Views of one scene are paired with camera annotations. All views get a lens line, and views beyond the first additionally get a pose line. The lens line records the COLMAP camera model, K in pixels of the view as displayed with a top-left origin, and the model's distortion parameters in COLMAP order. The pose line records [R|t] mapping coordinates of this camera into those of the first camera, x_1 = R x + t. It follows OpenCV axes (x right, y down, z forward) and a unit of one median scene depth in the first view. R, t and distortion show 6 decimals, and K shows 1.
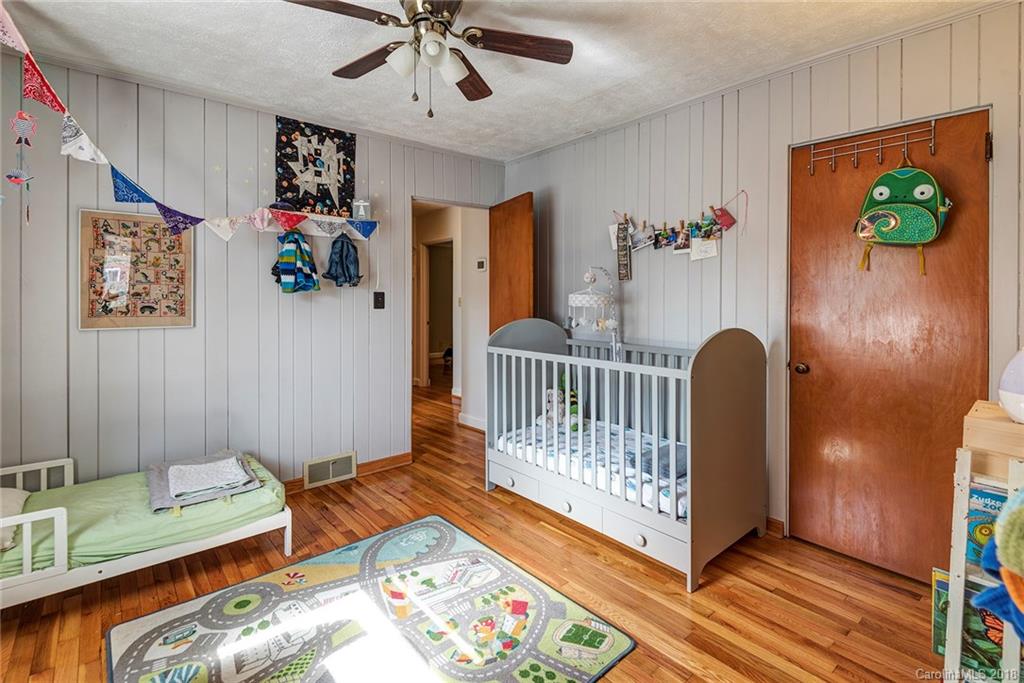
lens RADIAL K [[474.0, 0, 515.0], [0, 474.0, 310.0], [0, 0, 1]] dist [0.038564, -0.028567]
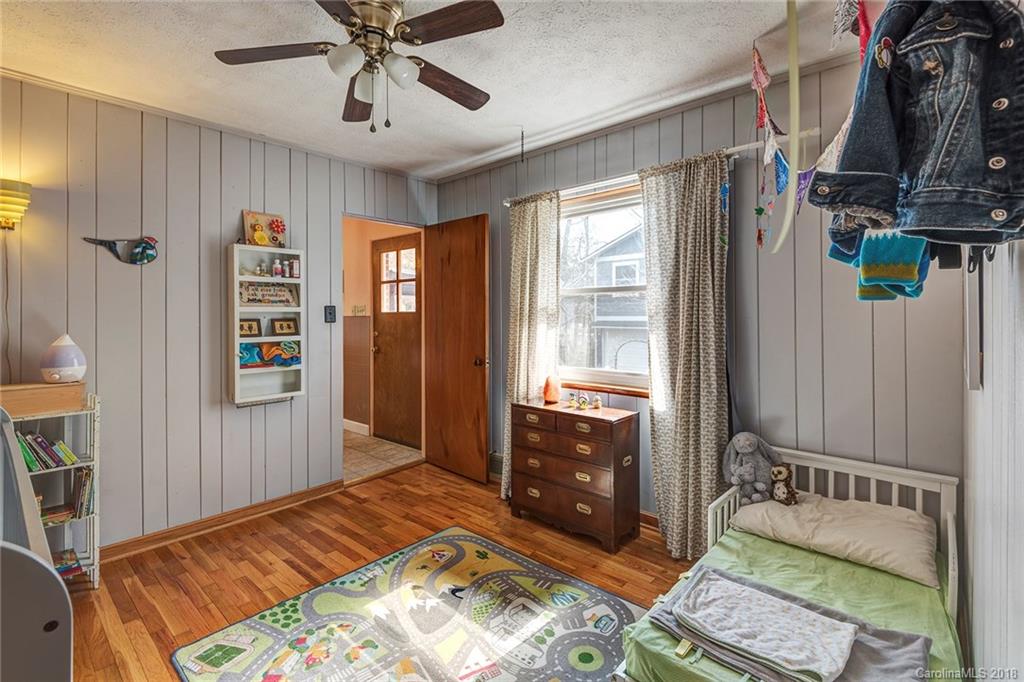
lens RADIAL K [[474.0, 0, 515.0], [0, 474.0, 309.5], [0, 0, 1]] dist [0.038564, -0.028567]
pose [[-0.992850, -0.002950, -0.119332, -0.357917], [-0.003059, 0.999995, 0.000732, -0.055763], [0.119330, 0.001092, -0.992854, 2.098272]]
